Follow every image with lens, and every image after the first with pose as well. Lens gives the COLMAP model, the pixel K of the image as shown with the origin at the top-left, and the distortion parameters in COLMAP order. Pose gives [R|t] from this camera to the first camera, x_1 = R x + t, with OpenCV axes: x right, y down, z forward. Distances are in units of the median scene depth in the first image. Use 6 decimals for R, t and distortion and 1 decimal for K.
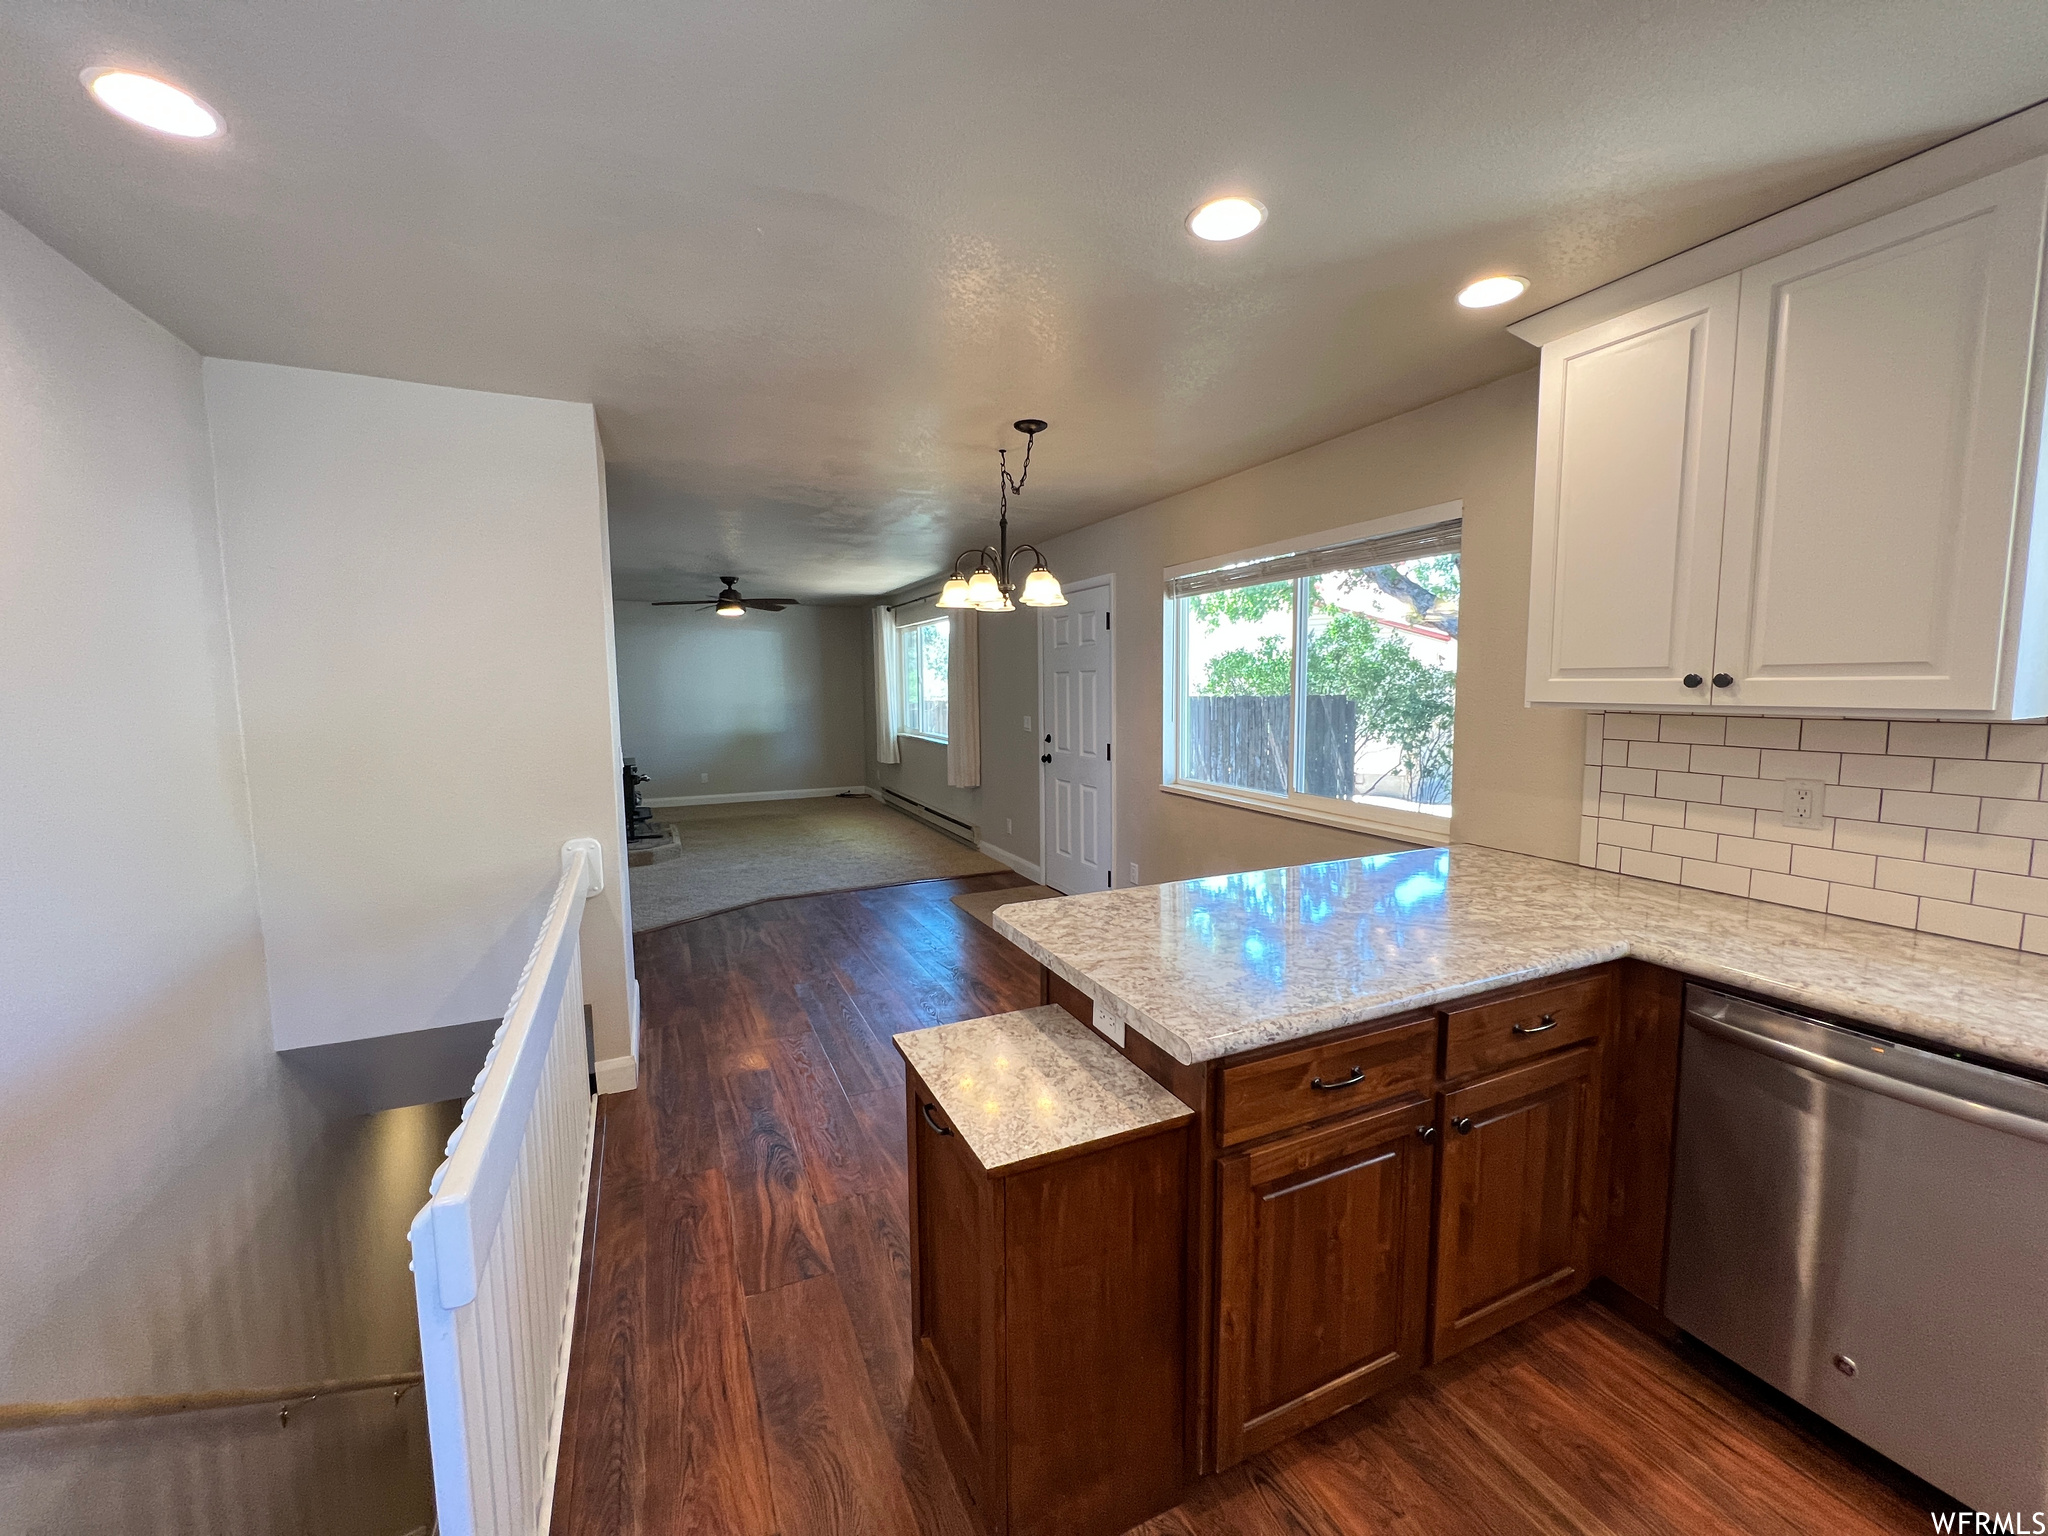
lens RADIAL K [[818.8, 0, 1019.5], [0, 818.8, 760.4], [0, 0, 1]] dist [-0.002353, -0.000106]
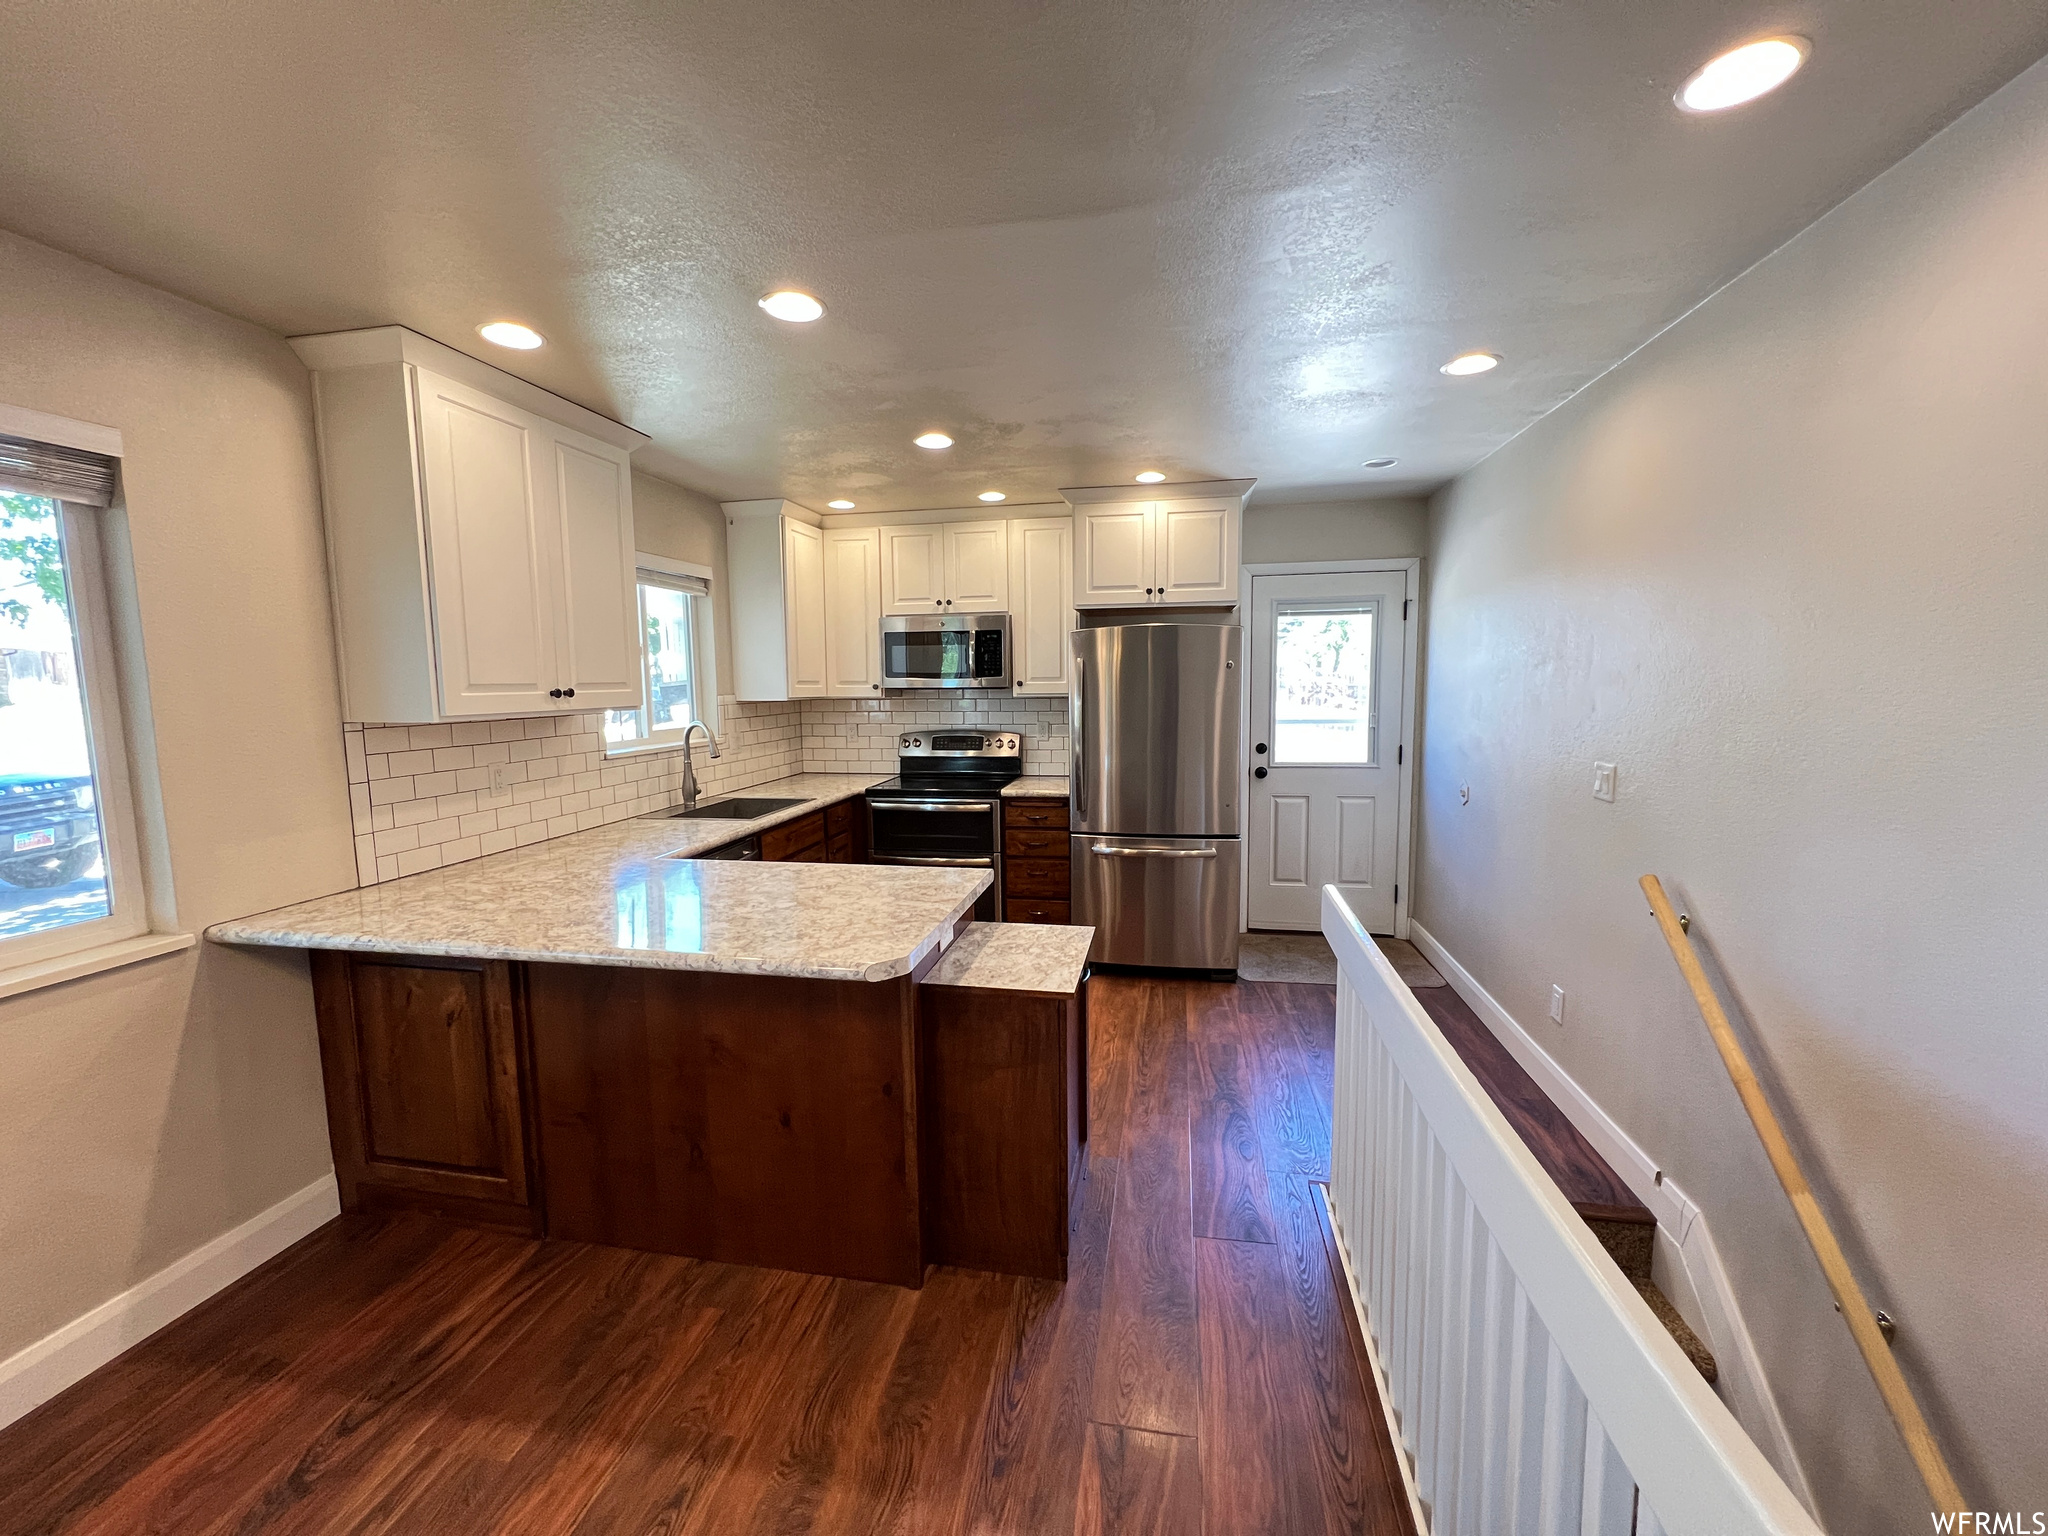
lens RADIAL K [[818.8, 0, 1019.4], [0, 818.8, 764.1], [0, 0, 1]] dist [-0.002353, -0.000106]
pose [[-0.816231, -0.040146, 0.576330, -0.639630], [0.076434, 0.981309, 0.176607, -0.160549], [-0.572648, 0.188203, -0.797906, 1.640952]]
